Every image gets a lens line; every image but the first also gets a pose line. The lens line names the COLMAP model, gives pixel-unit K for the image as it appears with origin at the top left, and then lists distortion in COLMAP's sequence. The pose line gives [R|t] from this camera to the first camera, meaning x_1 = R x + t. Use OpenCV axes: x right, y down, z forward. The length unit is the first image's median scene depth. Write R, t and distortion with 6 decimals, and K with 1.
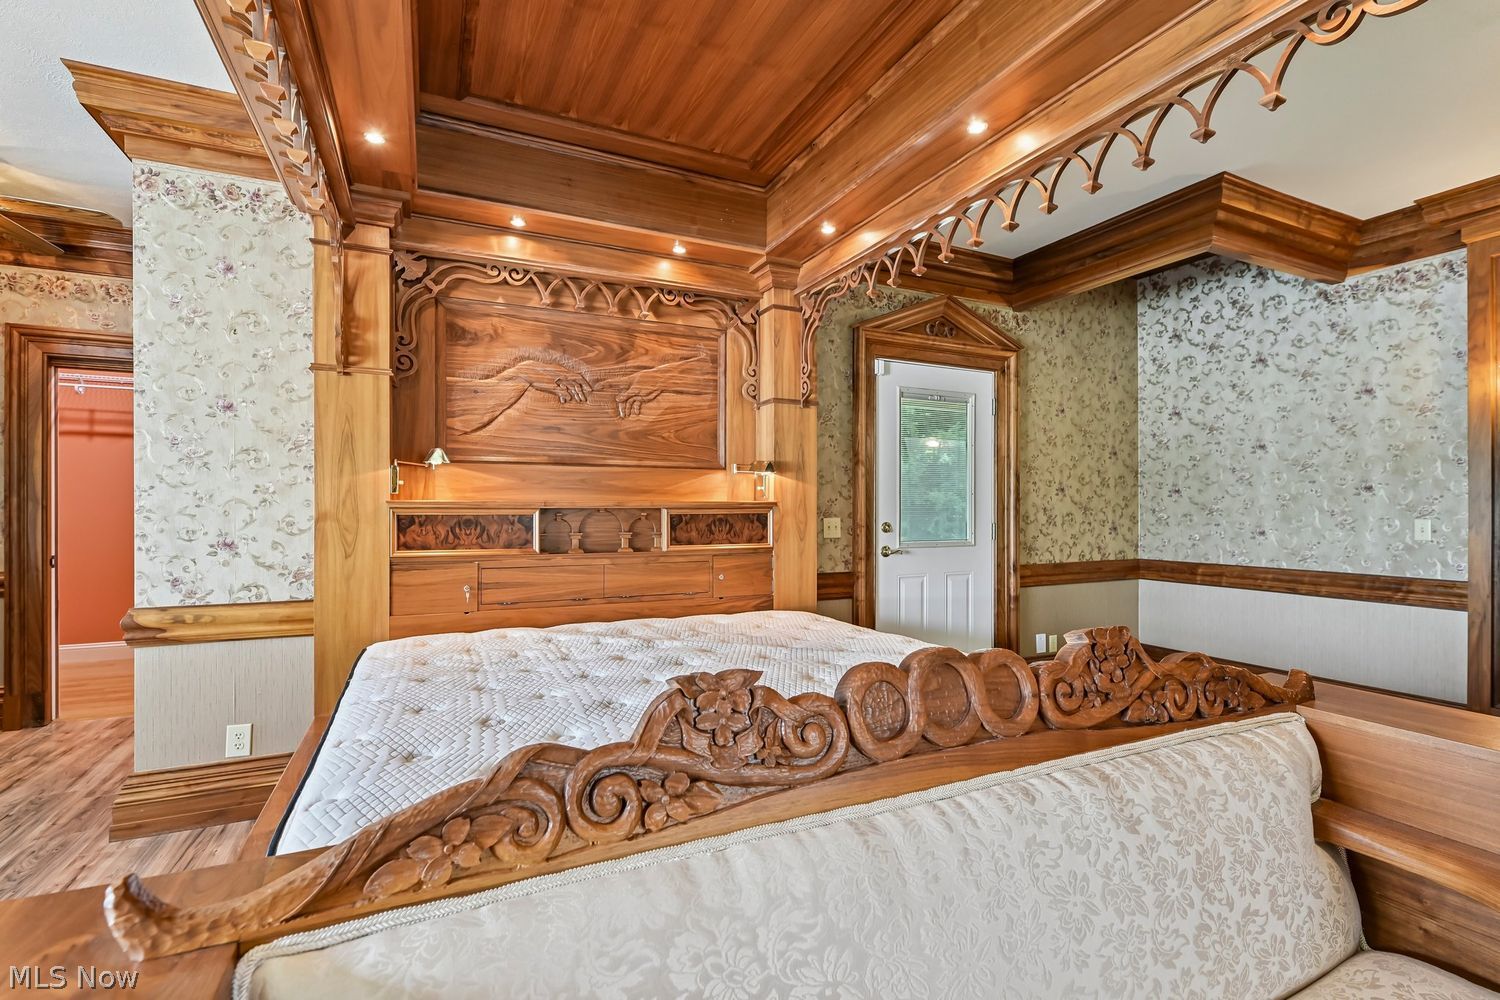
lens RADIAL K [[688.9, 0, 756.7], [0, 688.9, 505.3], [0, 0, 1]] dist [0.001149, -0.002543]
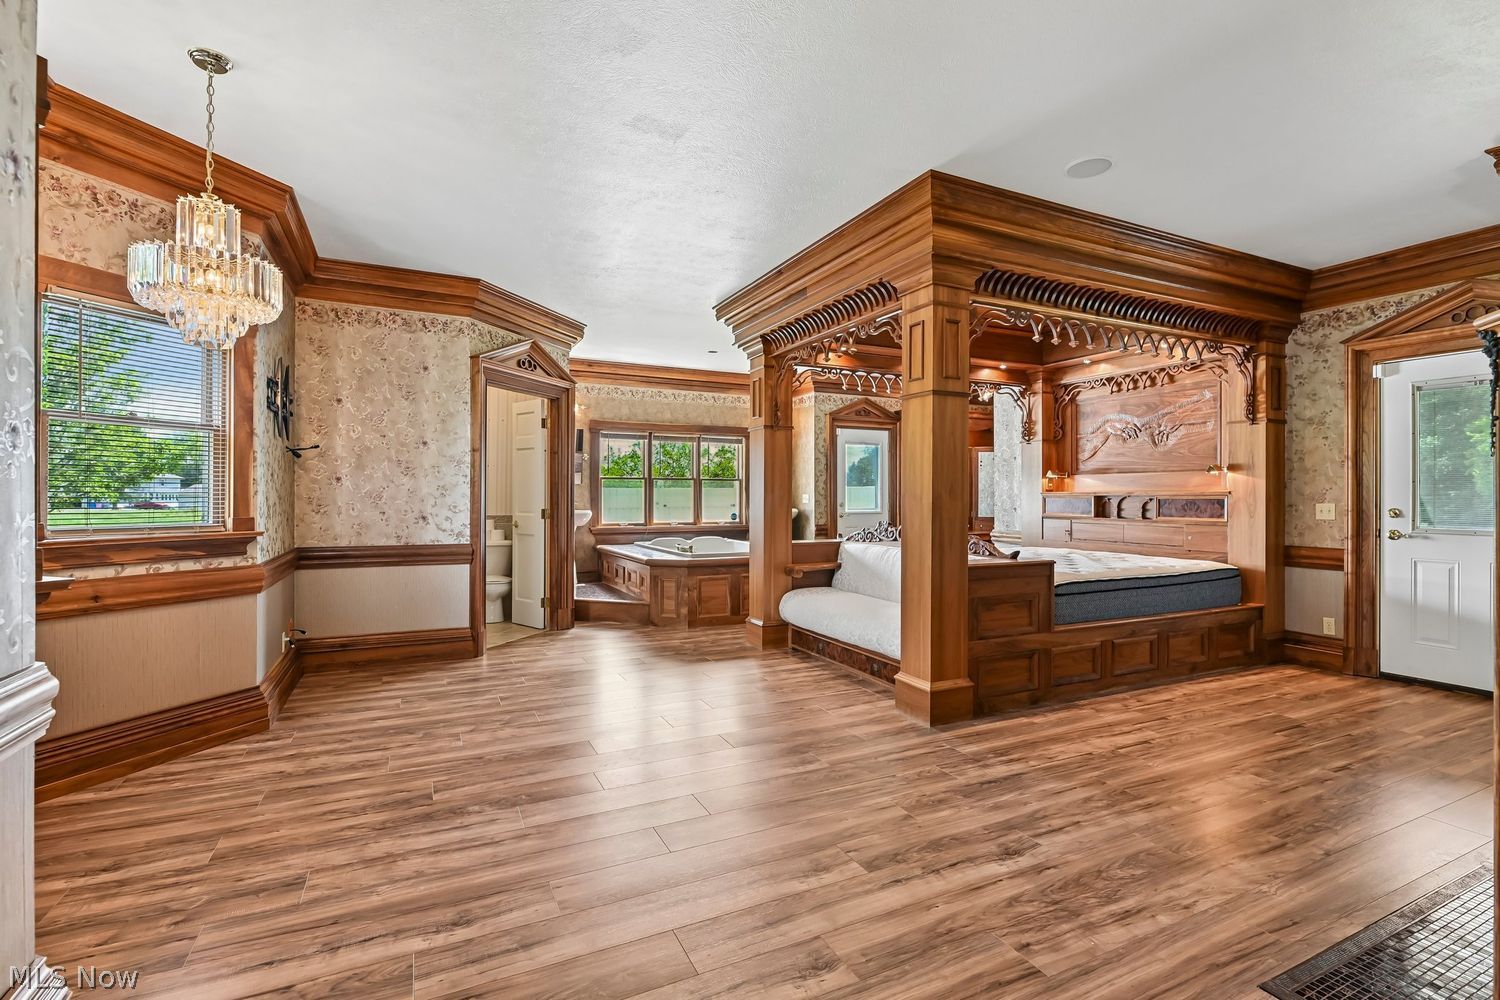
lens RADIAL K [[688.9, 0, 754.4], [0, 688.9, 497.8], [0, 0, 1]] dist [0.001149, -0.002543]
pose [[-0.003919, 0.001570, -0.999991, 1.527155], [-0.001504, 0.999998, 0.001576, 0.008537], [0.999991, 0.001510, -0.003916, -0.021080]]
